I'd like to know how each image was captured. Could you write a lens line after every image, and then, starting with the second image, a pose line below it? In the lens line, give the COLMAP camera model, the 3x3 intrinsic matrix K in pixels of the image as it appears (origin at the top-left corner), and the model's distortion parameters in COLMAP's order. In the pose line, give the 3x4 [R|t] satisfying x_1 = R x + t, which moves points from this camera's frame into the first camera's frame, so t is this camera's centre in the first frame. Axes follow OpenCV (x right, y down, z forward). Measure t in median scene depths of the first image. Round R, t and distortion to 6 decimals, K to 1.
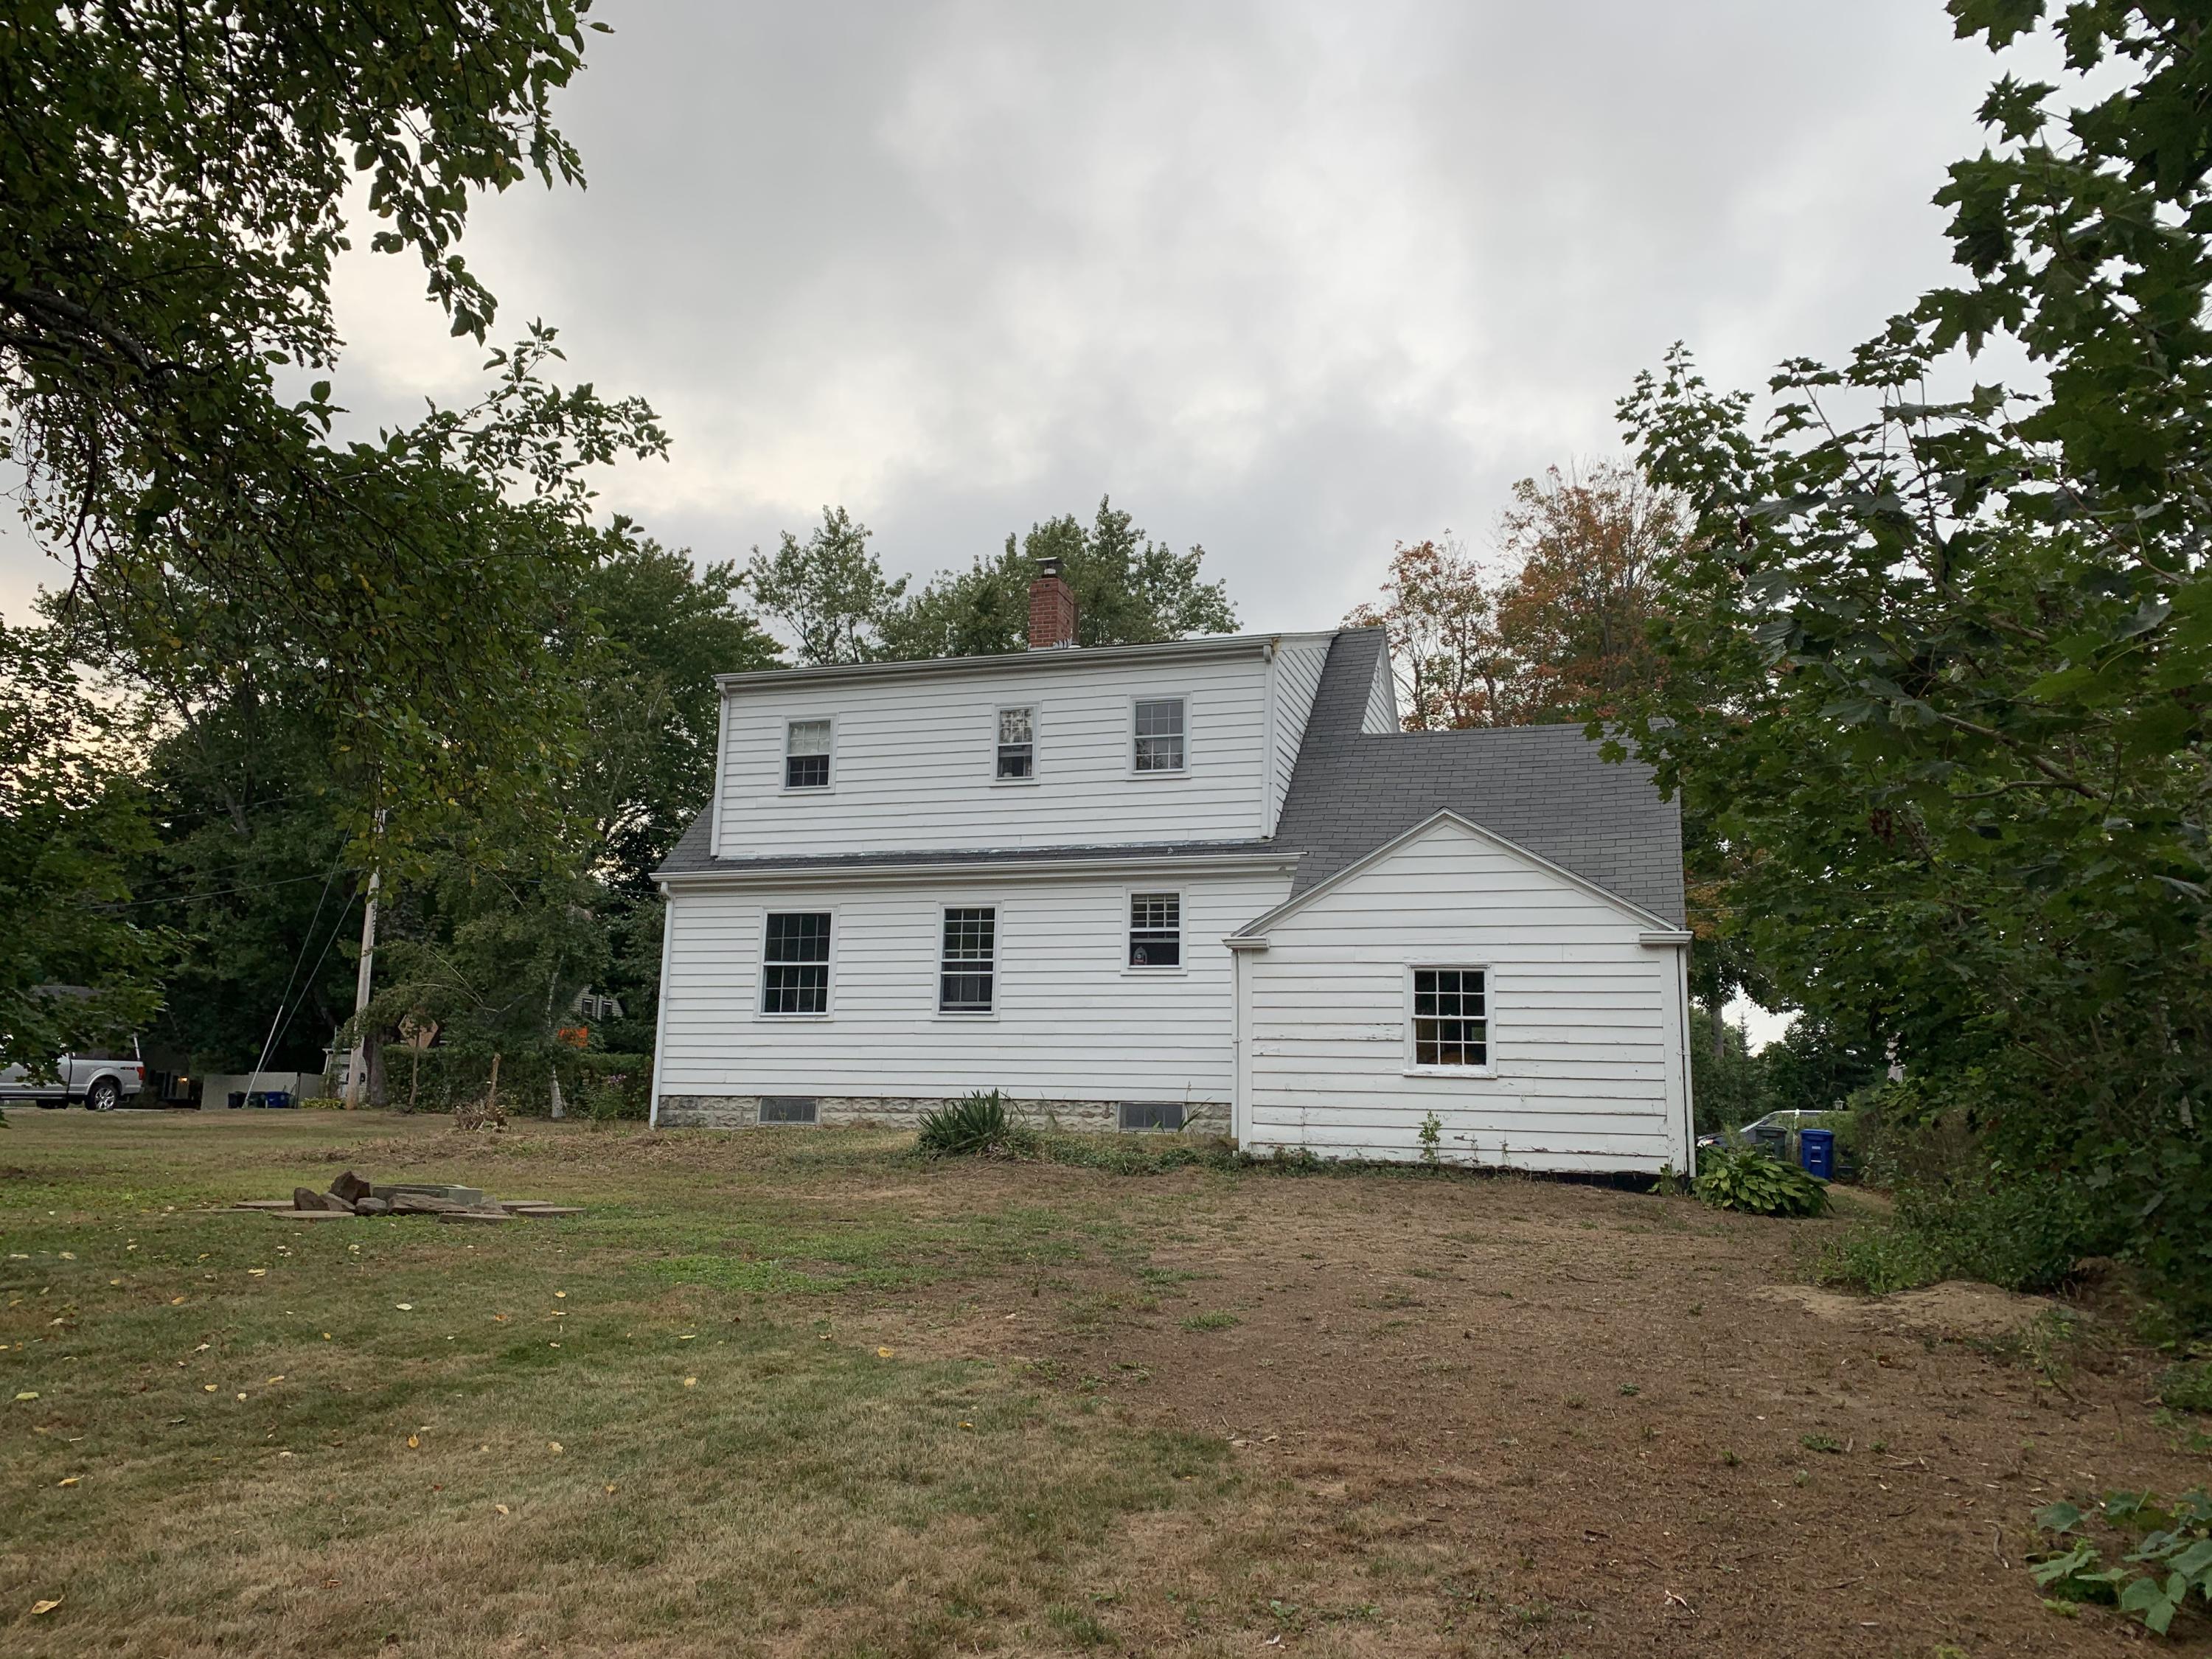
lens RADIAL K [[1678.1, 0, 1104.6], [0, 1678.1, 828.8], [0, 0, 1]] dist [0.005044, 0.000177]
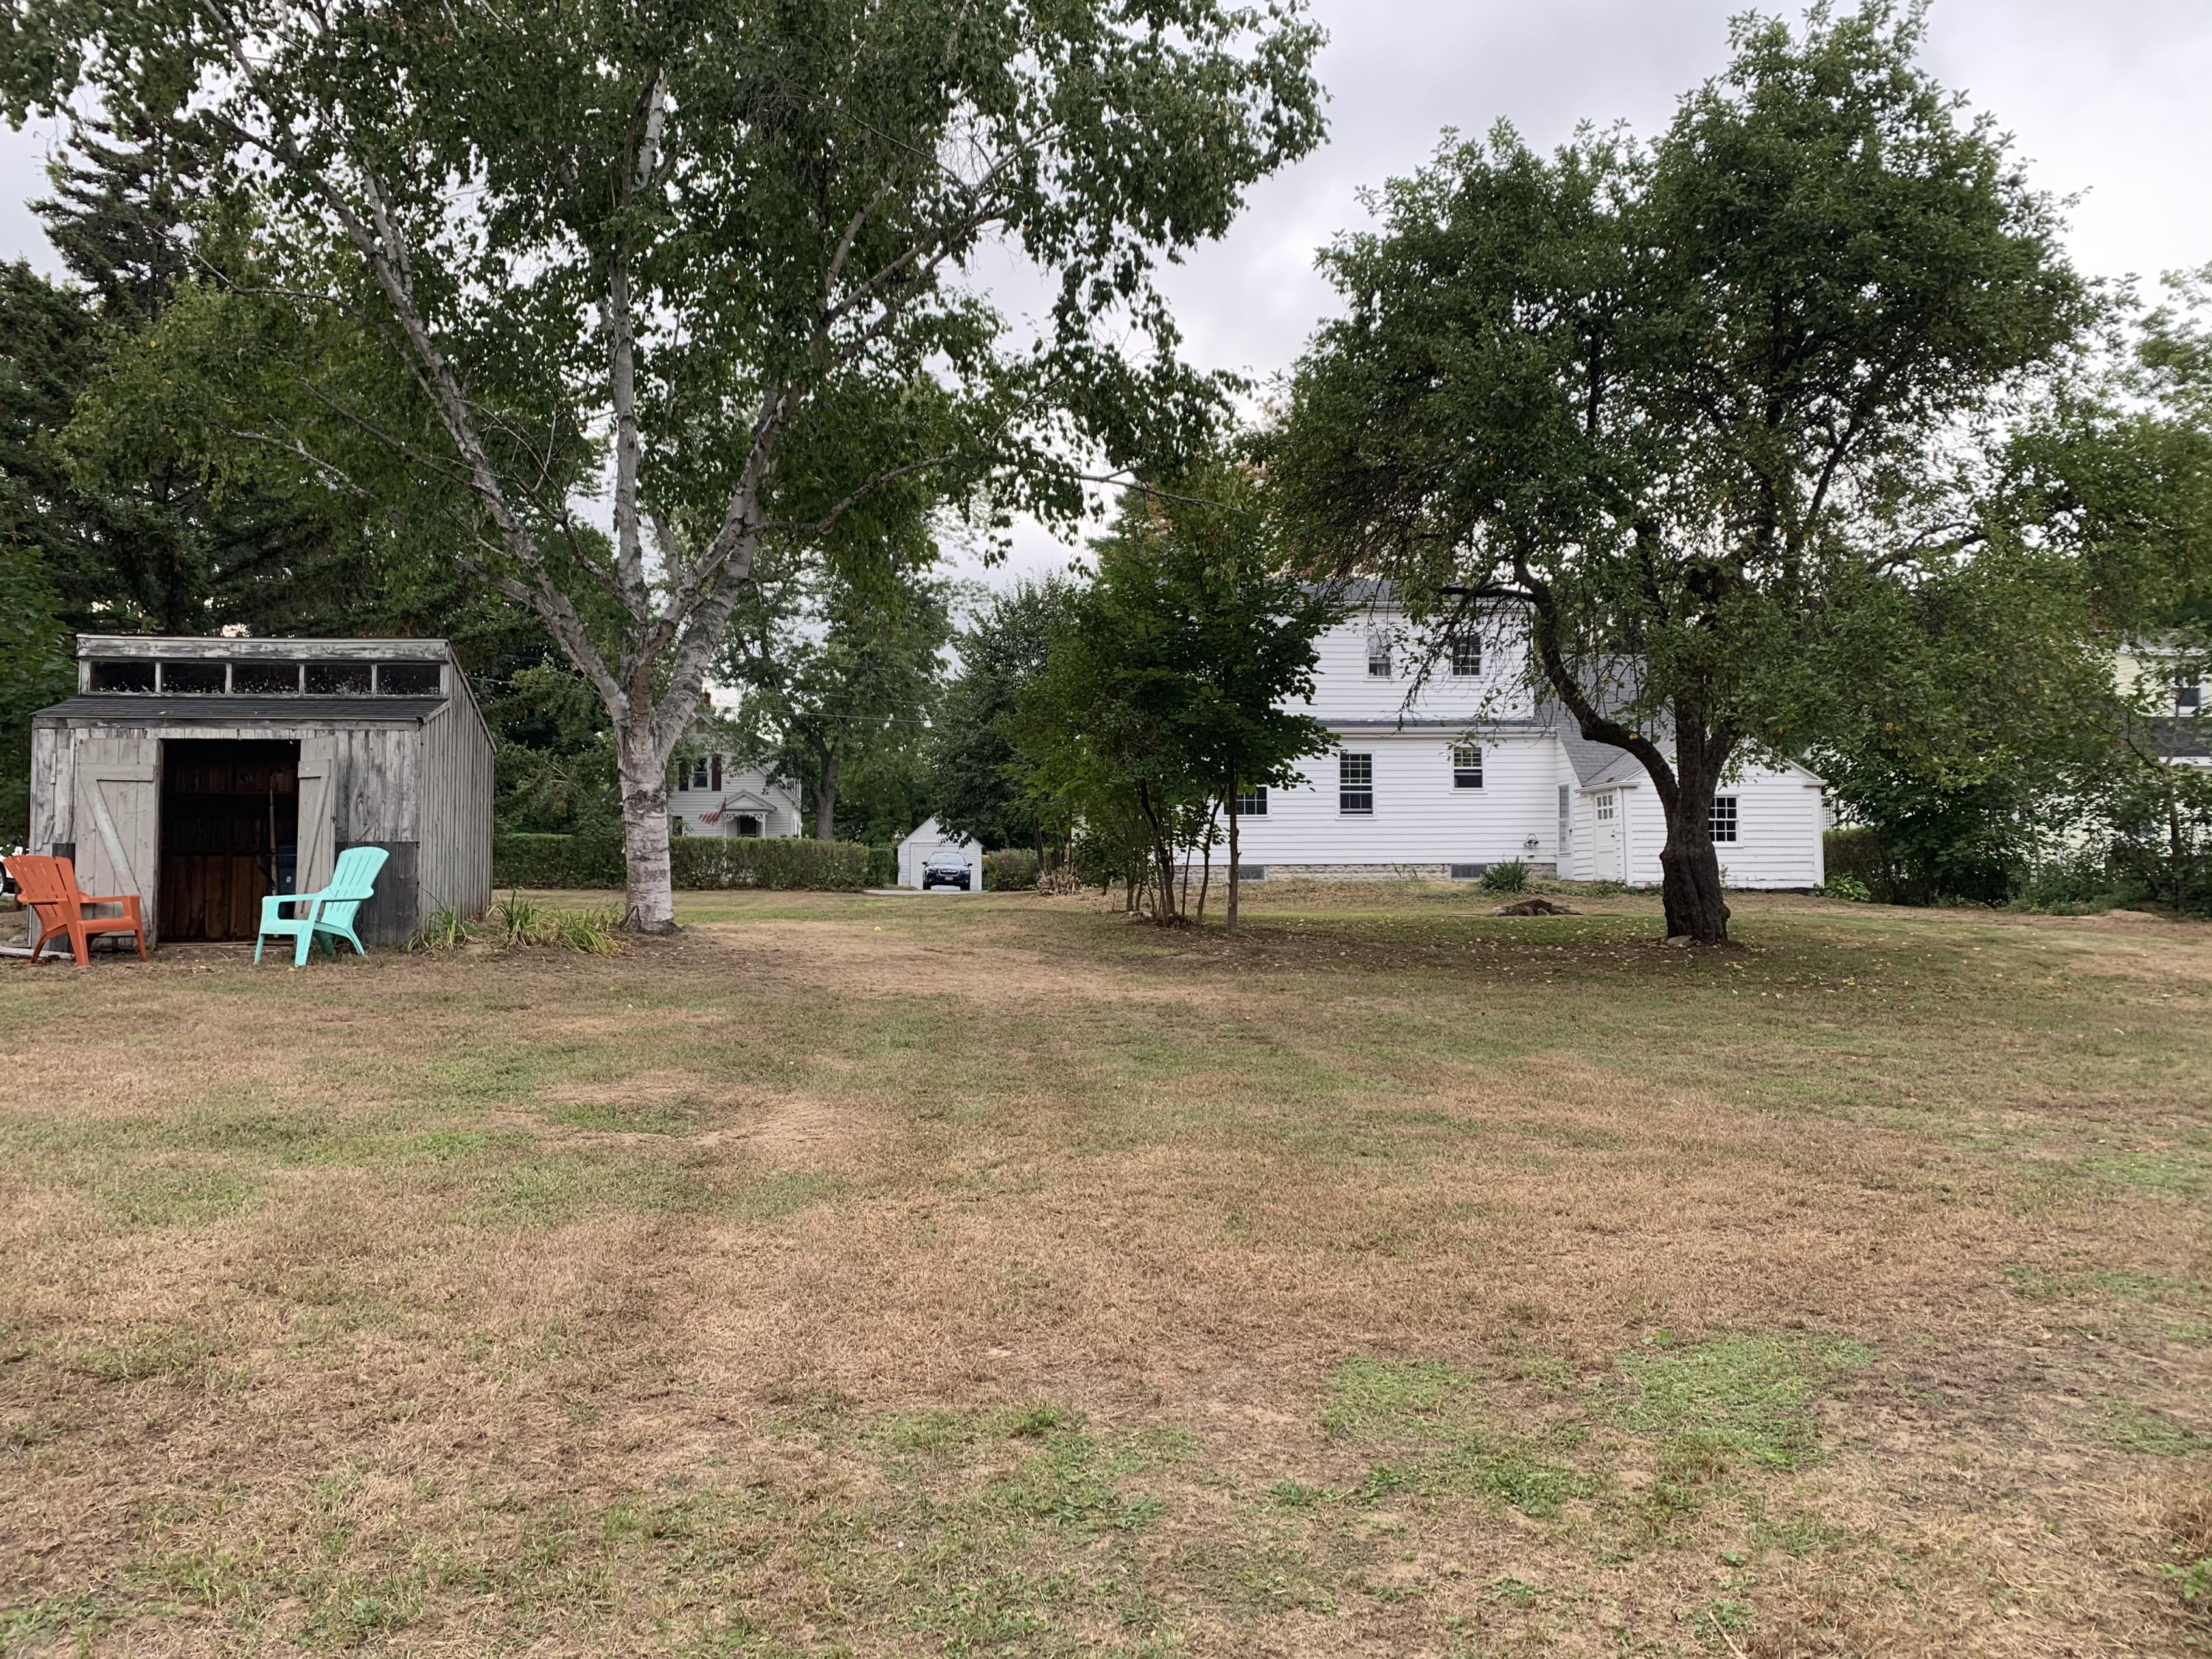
lens RADIAL K [[1678.1, 0, 1107.2], [0, 1678.1, 827.5], [0, 0, 1]] dist [0.005044, 0.000177]
pose [[0.916373, -0.017879, 0.399927, -1.023705], [-0.039350, 0.990142, 0.134429, -0.100552], [-0.398388, -0.138924, 0.906635, -0.468092]]
